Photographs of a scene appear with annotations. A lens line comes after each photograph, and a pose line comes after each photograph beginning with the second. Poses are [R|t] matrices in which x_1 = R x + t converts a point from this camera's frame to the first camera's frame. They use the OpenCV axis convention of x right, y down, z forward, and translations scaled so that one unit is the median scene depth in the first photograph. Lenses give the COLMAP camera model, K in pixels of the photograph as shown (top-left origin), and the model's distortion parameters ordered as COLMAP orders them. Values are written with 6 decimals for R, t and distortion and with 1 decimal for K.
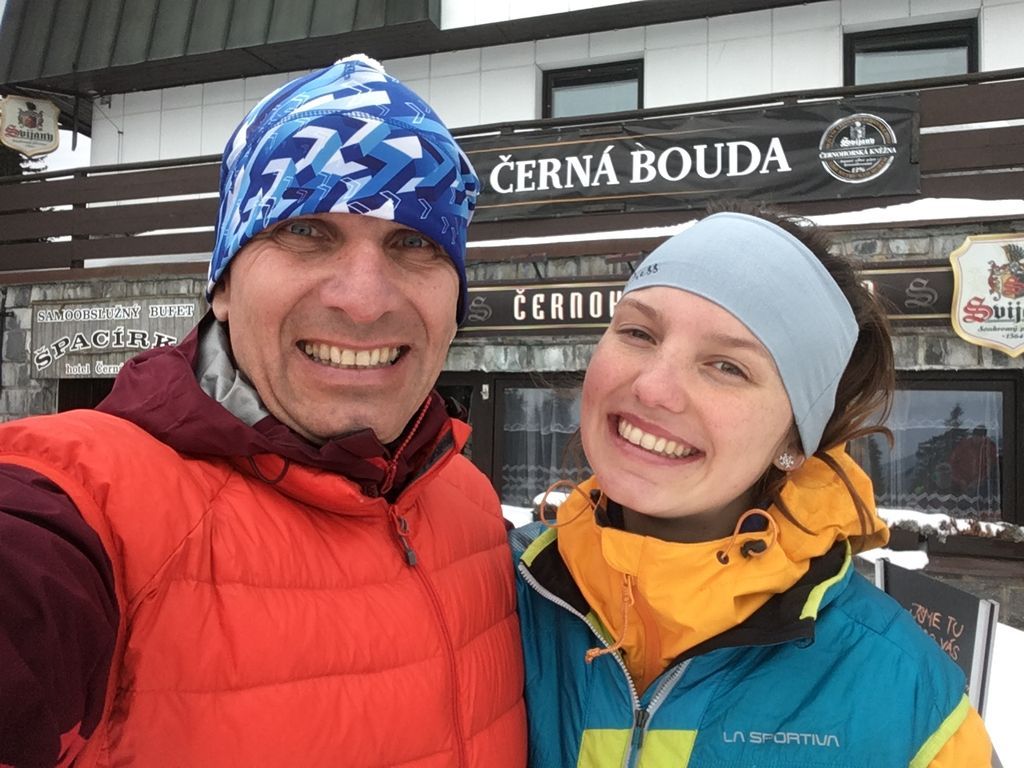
lens RADIAL K [[917.2, 0, 517.0], [0, 917.2, 382.0], [0, 0, 1]] dist [0.044350, -0.046980]
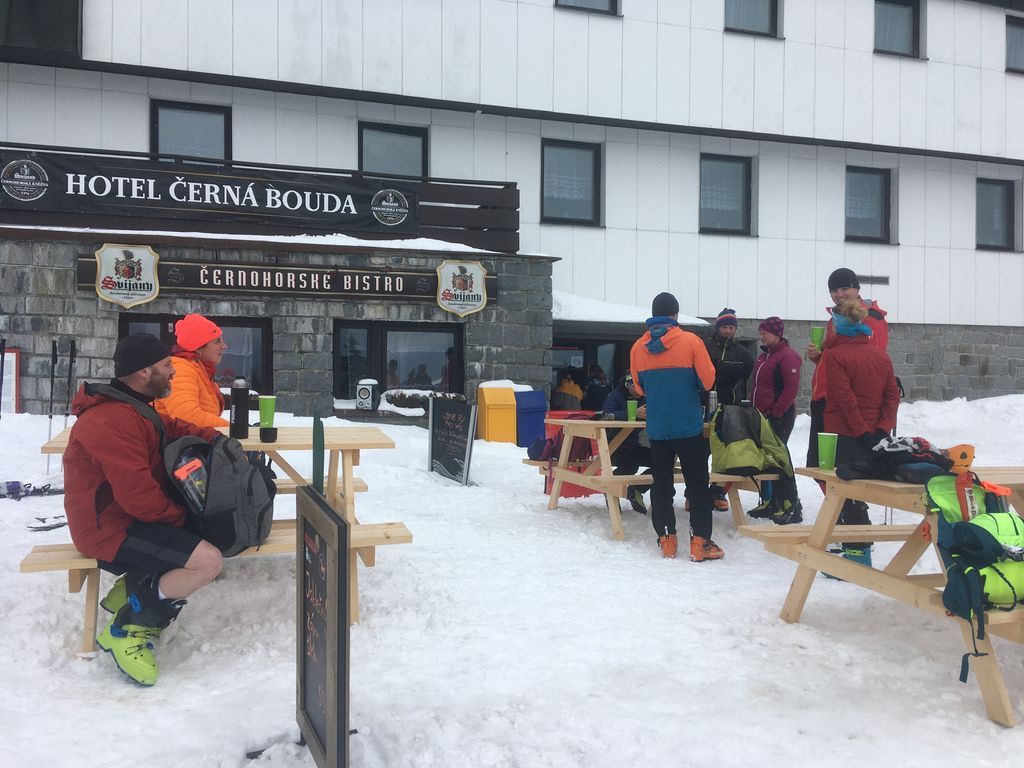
lens RADIAL K [[865.2, 0, 515.2], [0, 865.2, 389.1], [0, 0, 1]] dist [0.064710, -0.052579]
pose [[0.789164, -0.018525, 0.613903, -0.528538], [-0.020091, 0.998231, 0.055949, 0.021684], [-0.613853, -0.056487, 0.787396, -0.597737]]
